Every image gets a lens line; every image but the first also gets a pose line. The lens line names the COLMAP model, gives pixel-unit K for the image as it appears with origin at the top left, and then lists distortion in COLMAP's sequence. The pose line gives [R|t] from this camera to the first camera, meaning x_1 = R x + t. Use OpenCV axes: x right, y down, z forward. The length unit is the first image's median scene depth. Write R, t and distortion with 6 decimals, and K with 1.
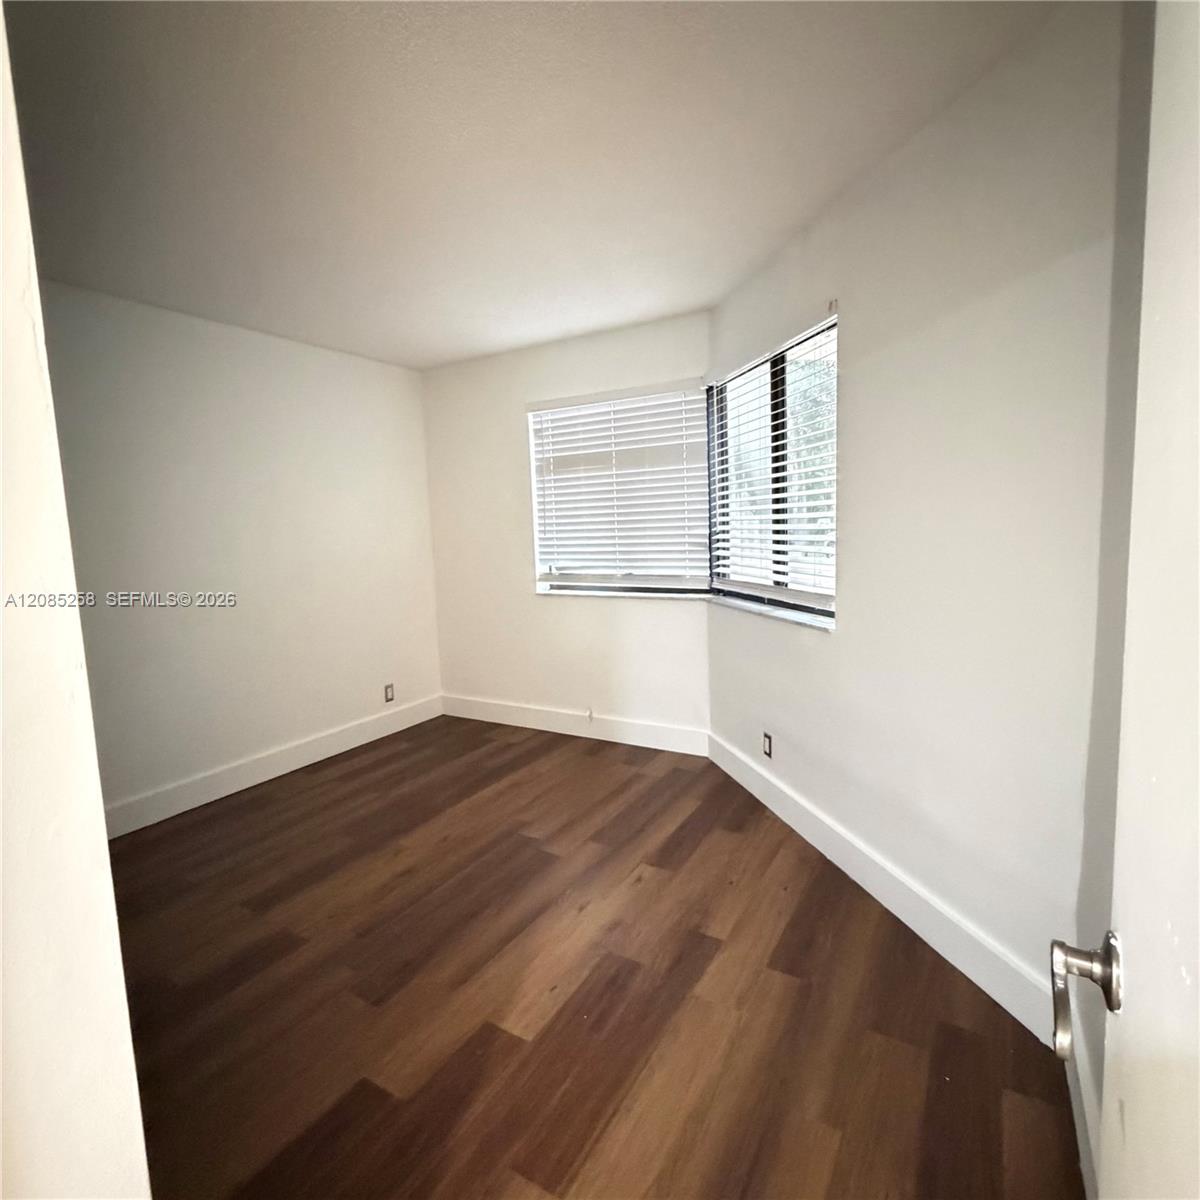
lens RADIAL K [[637.8, 0, 600.4], [0, 637.8, 599.3], [0, 0, 1]] dist [0.001345, -0.000738]
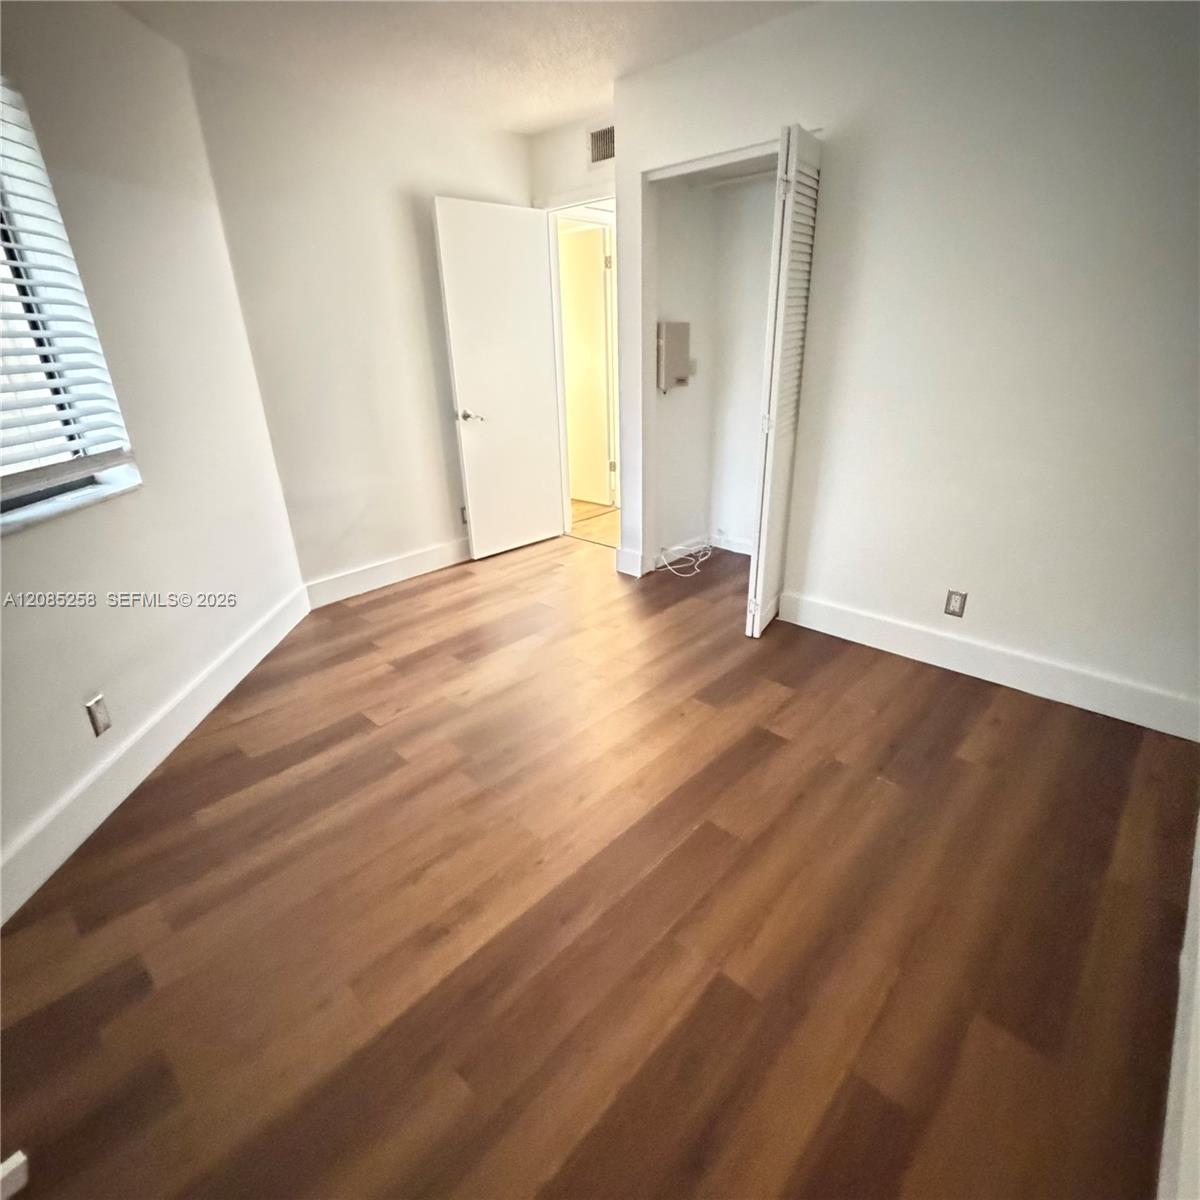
lens RADIAL K [[637.8, 0, 600.3], [0, 637.8, 600.7], [0, 0, 1]] dist [0.001345, -0.000738]
pose [[-0.974566, -0.026016, 0.222585, -0.551197], [0.083370, 0.879858, 0.467868, -0.201866], [-0.208015, 0.474525, -0.855310, 1.942887]]
